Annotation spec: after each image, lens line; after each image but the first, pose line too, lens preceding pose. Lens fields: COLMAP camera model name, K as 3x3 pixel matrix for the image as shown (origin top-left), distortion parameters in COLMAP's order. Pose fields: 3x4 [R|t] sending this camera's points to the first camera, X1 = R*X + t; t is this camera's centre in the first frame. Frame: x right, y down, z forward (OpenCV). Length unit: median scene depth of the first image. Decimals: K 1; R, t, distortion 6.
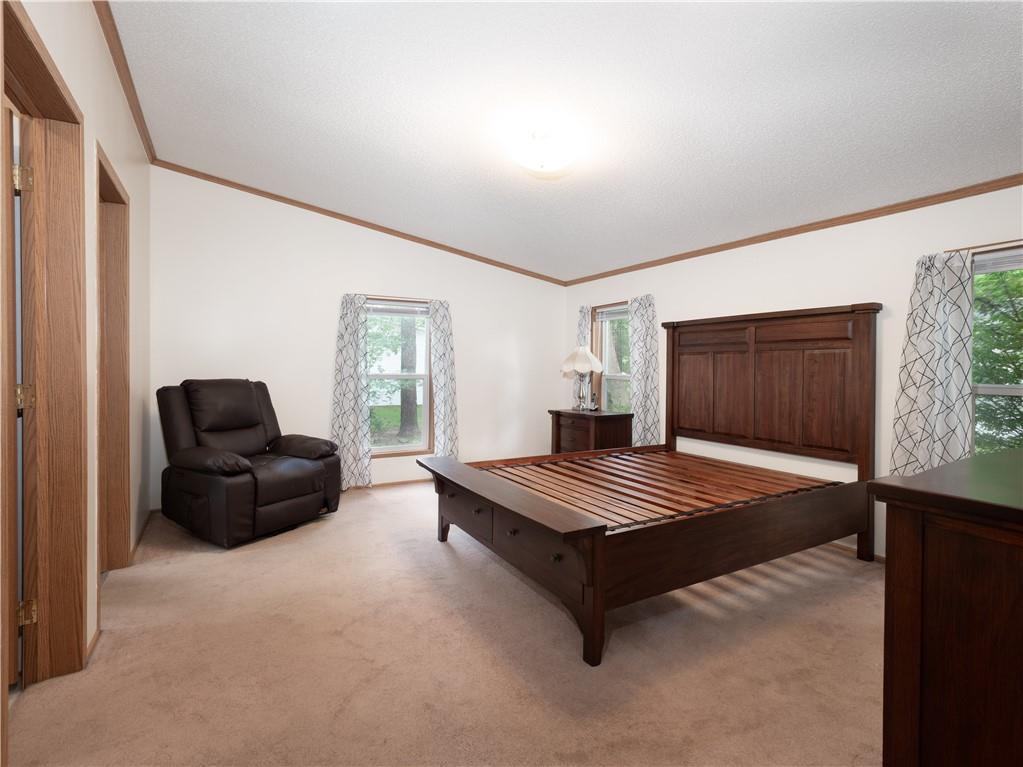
lens RADIAL K [[495.2, 0, 511.5], [0, 495.2, 383.5], [0, 0, 1]] dist [-0.002683, -0.000795]
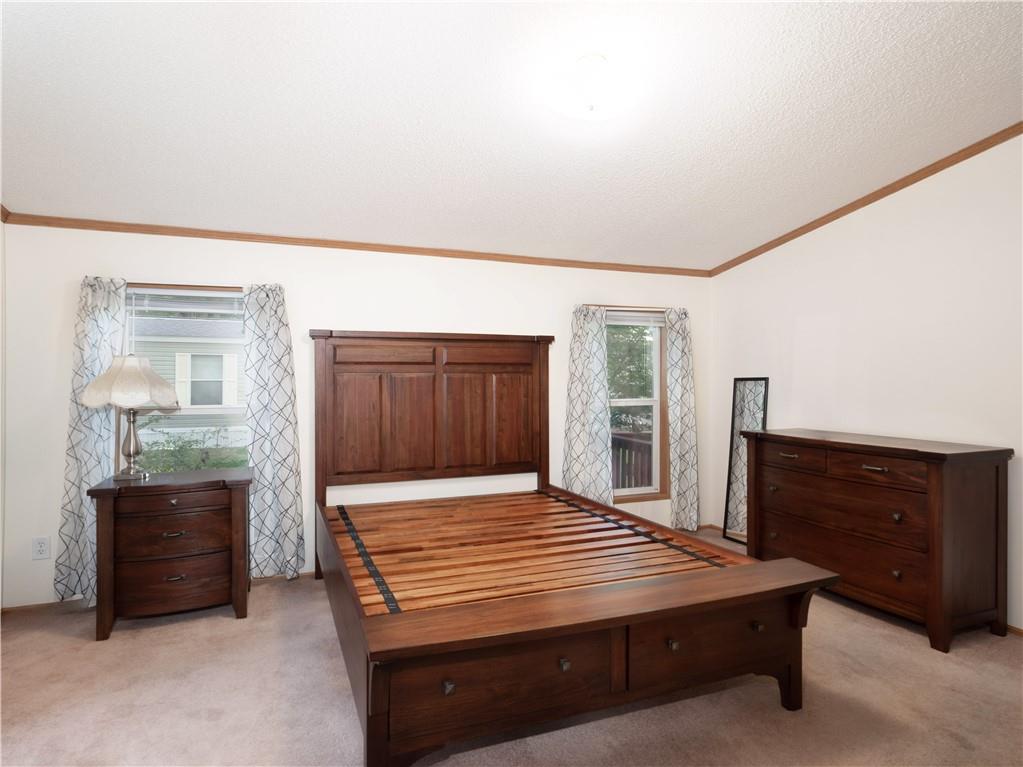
lens RADIAL K [[574.9, 0, 511.5], [0, 574.9, 383.5], [0, 0, 1]] dist [-0.001566, 0.000638]
pose [[0.164046, -0.014299, 0.986349, -0.566814], [0.035353, 0.999338, 0.008607, -0.052785], [-0.985819, 0.033459, 0.164443, 0.732613]]
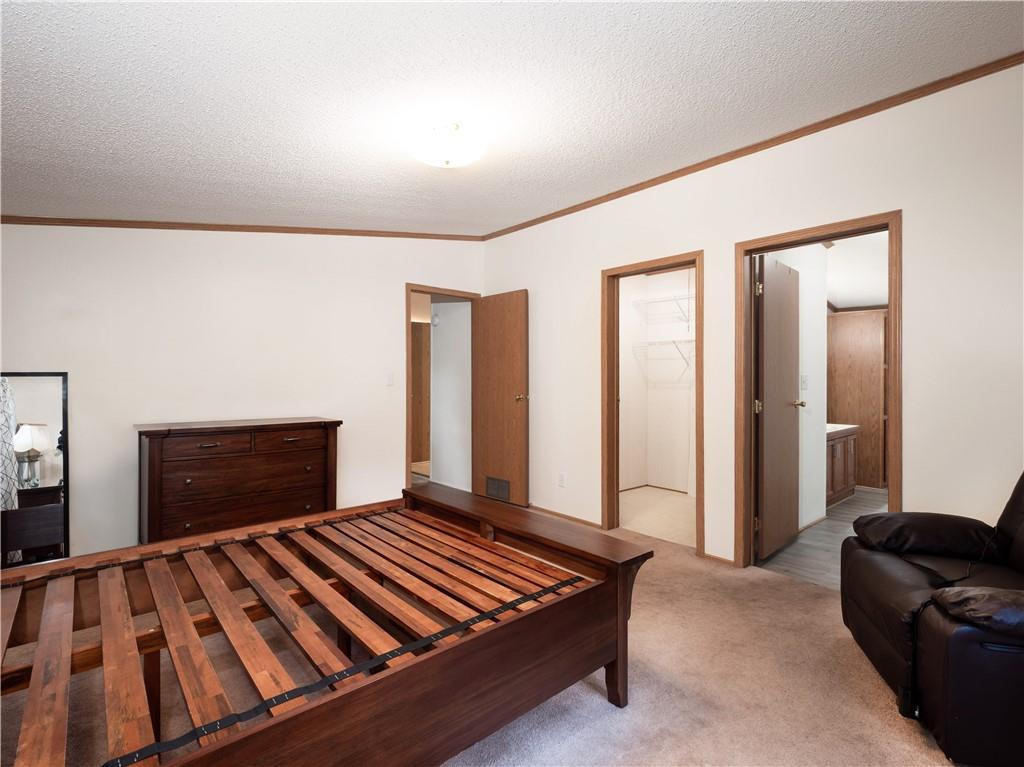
lens RADIAL K [[495.7, 0, 512.0], [0, 495.7, 383.5], [0, 0, 1]] dist [-0.002683, -0.000795]
pose [[-0.983860, -0.014771, -0.178331, 0.077211], [-0.021008, 0.999230, 0.033136, -0.062389], [0.177705, 0.036348, -0.983412, 1.417027]]
